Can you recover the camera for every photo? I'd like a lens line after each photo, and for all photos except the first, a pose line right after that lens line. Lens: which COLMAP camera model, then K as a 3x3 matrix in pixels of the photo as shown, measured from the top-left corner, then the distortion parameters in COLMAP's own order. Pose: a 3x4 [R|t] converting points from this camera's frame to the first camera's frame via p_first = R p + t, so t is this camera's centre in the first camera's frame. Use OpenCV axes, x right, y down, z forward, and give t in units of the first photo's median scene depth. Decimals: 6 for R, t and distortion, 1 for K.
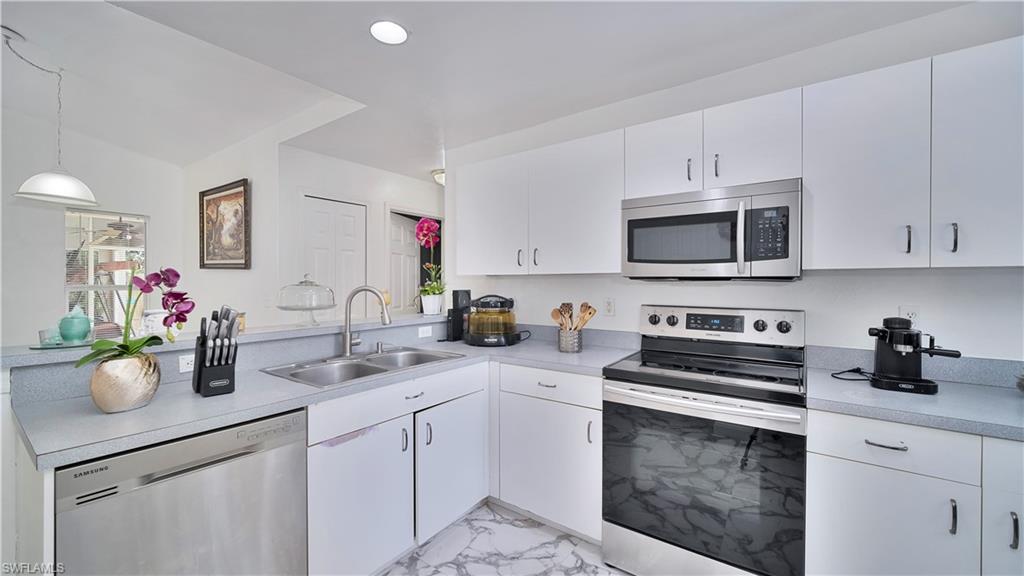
lens RADIAL K [[409.6, 0, 515.3], [0, 409.6, 296.6], [0, 0, 1]] dist [-0.005181, 0.001795]
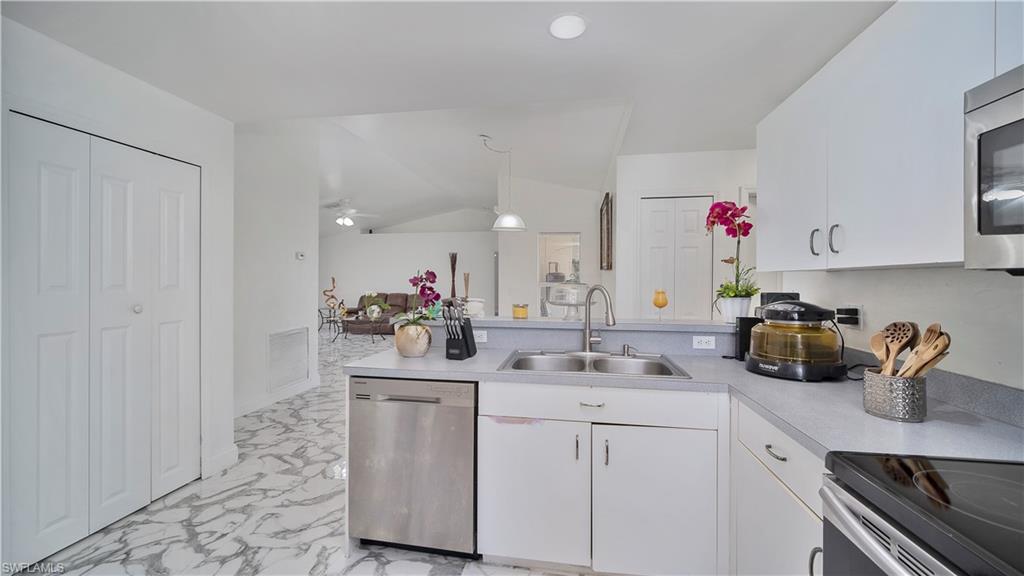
lens RADIAL K [[409.6, 0, 519.7], [0, 409.6, 293.0], [0, 0, 1]] dist [-0.005181, 0.001795]
pose [[0.447289, 0.027919, -0.893954, 0.429912], [-0.038564, 0.999185, 0.011910, -0.010468], [0.893558, 0.029148, 0.448001, 0.381943]]
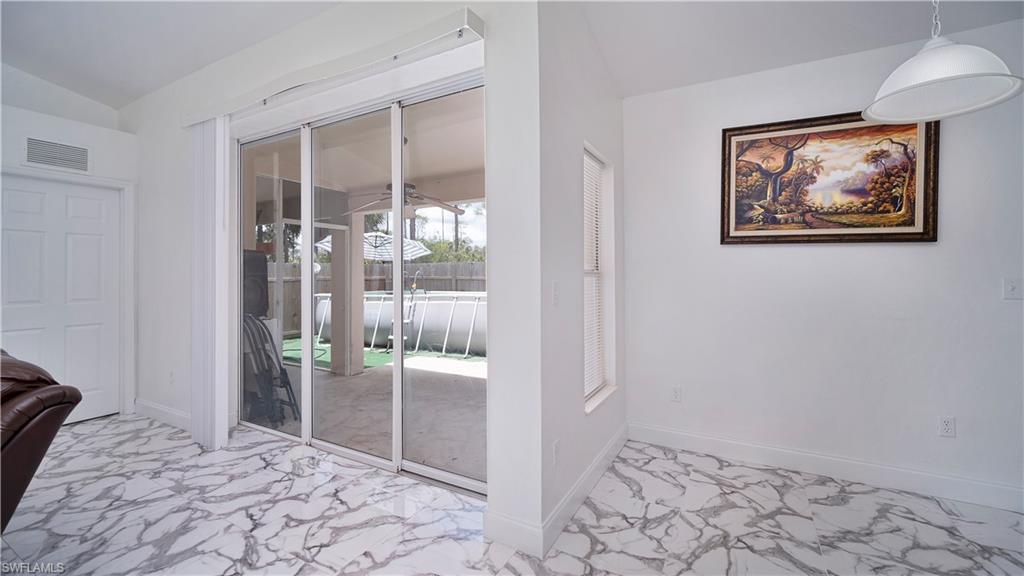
lens RADIAL K [[409.6, 0, 533.5], [0, 409.6, 276.4], [0, 0, 1]] dist [-0.005181, 0.001795]
pose [[0.993484, 0.001069, 0.113969, -2.009838], [0.003699, 0.999127, -0.041620, 0.018516], [-0.113914, 0.041771, 0.992612, 0.656196]]
